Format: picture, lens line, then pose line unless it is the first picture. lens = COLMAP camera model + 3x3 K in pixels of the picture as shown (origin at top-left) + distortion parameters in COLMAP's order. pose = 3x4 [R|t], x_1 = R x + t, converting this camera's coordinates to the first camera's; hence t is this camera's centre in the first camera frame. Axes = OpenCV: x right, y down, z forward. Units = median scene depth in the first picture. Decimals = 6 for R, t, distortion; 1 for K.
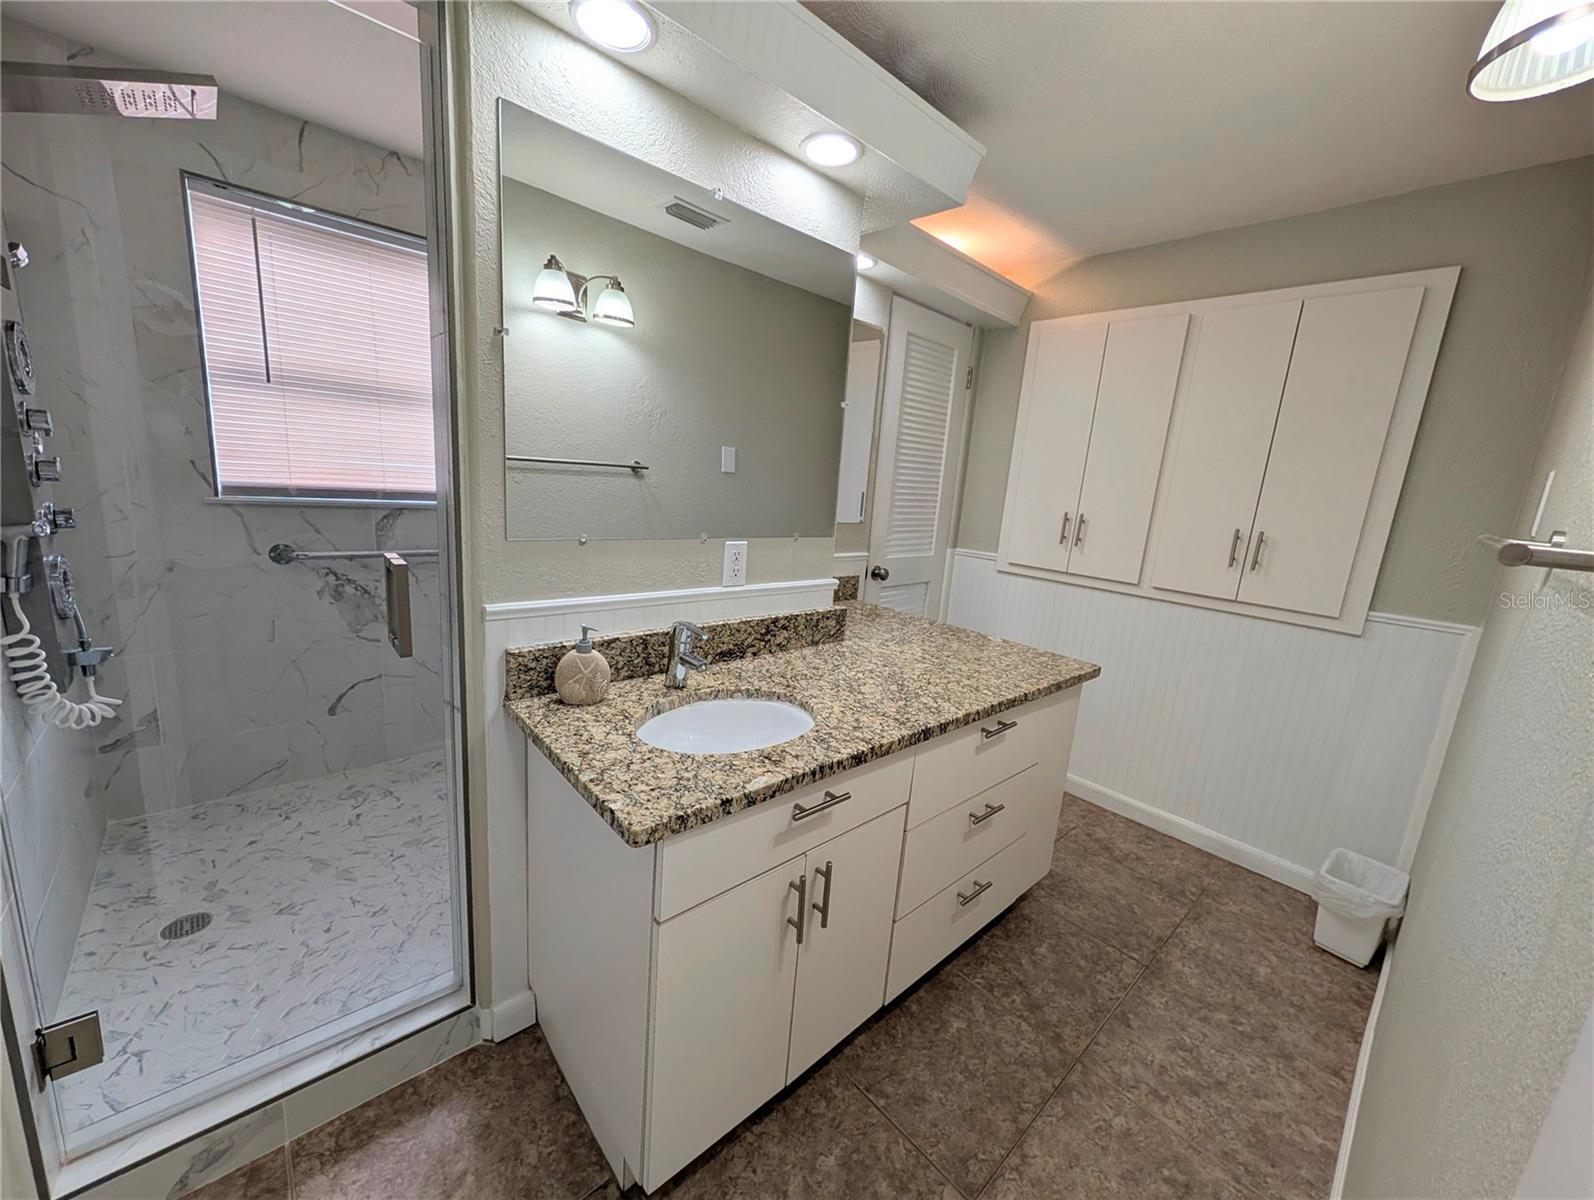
lens RADIAL K [[609.9, 0, 793.3], [0, 609.9, 600.9], [0, 0, 1]] dist [0.000456, -0.000109]
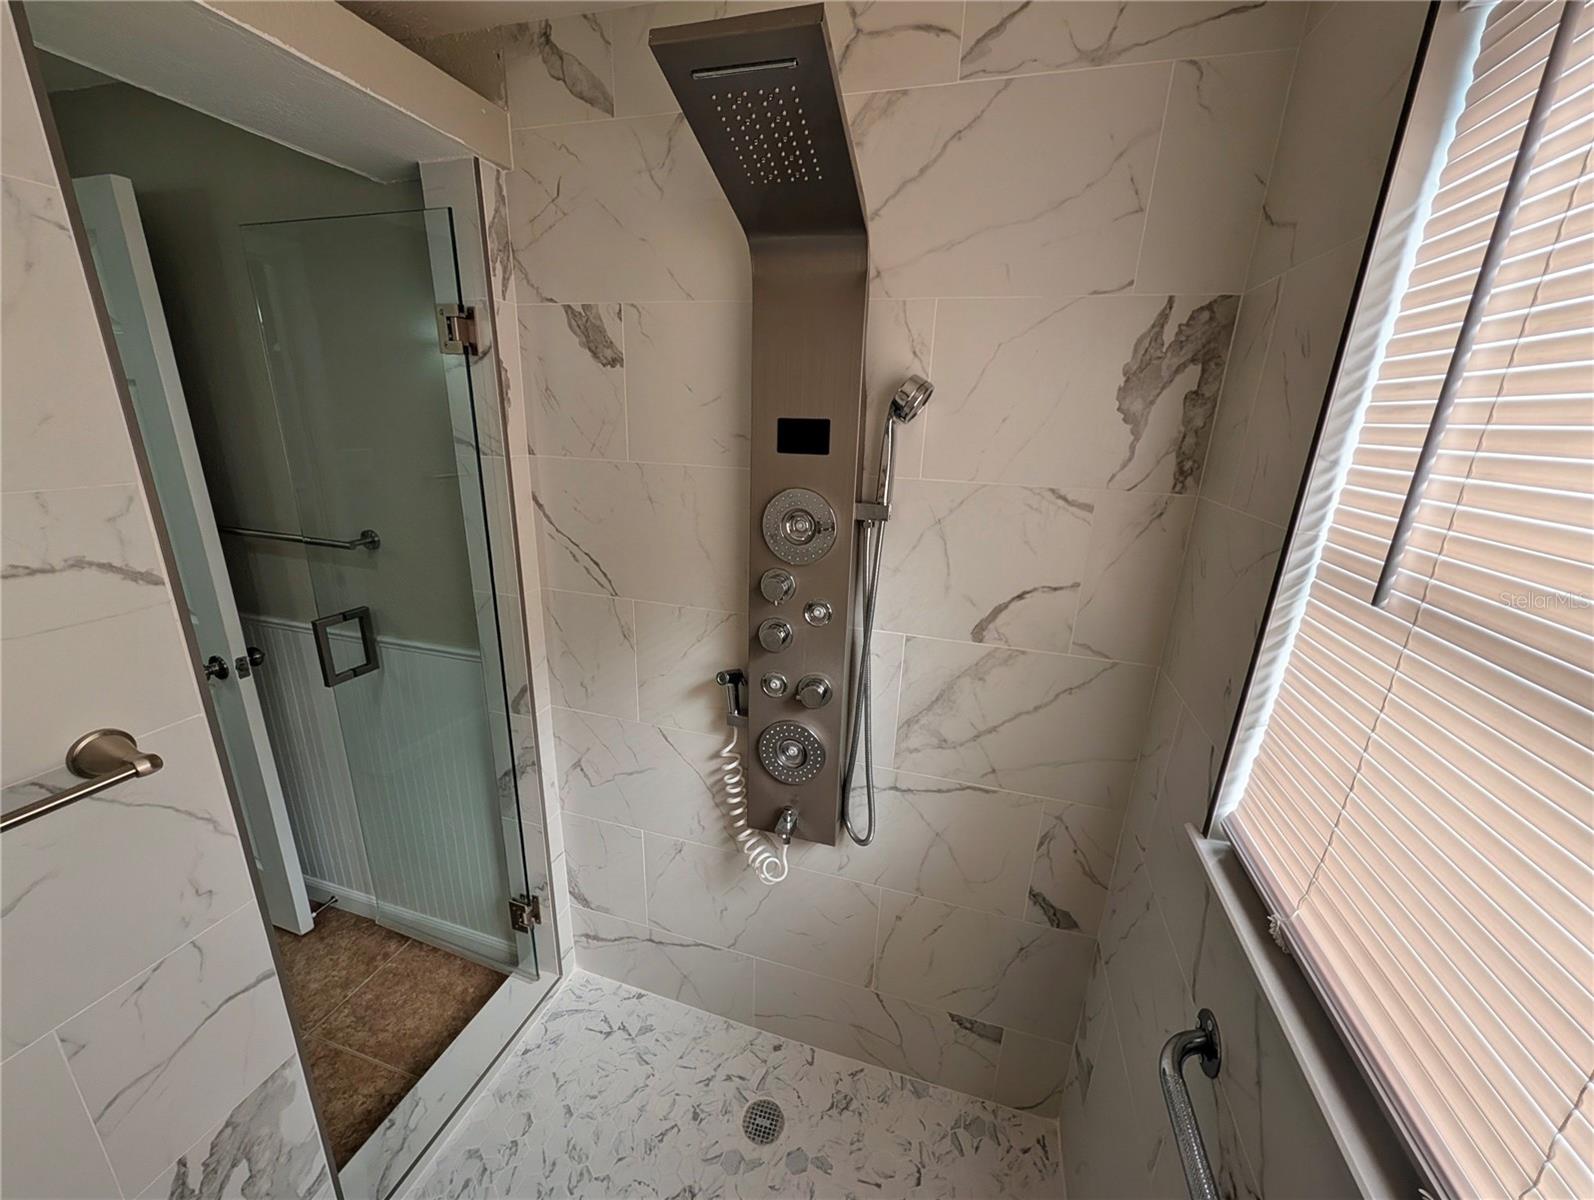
lens RADIAL K [[609.9, 0, 795.2], [0, 609.9, 600.0], [0, 0, 1]] dist [0.000456, -0.000109]
pose [[-0.850245, 0.048075, -0.524188, -0.466439], [-0.203355, 0.888510, 0.411336, -0.407244], [0.485521, 0.456332, -0.745674, 1.040764]]
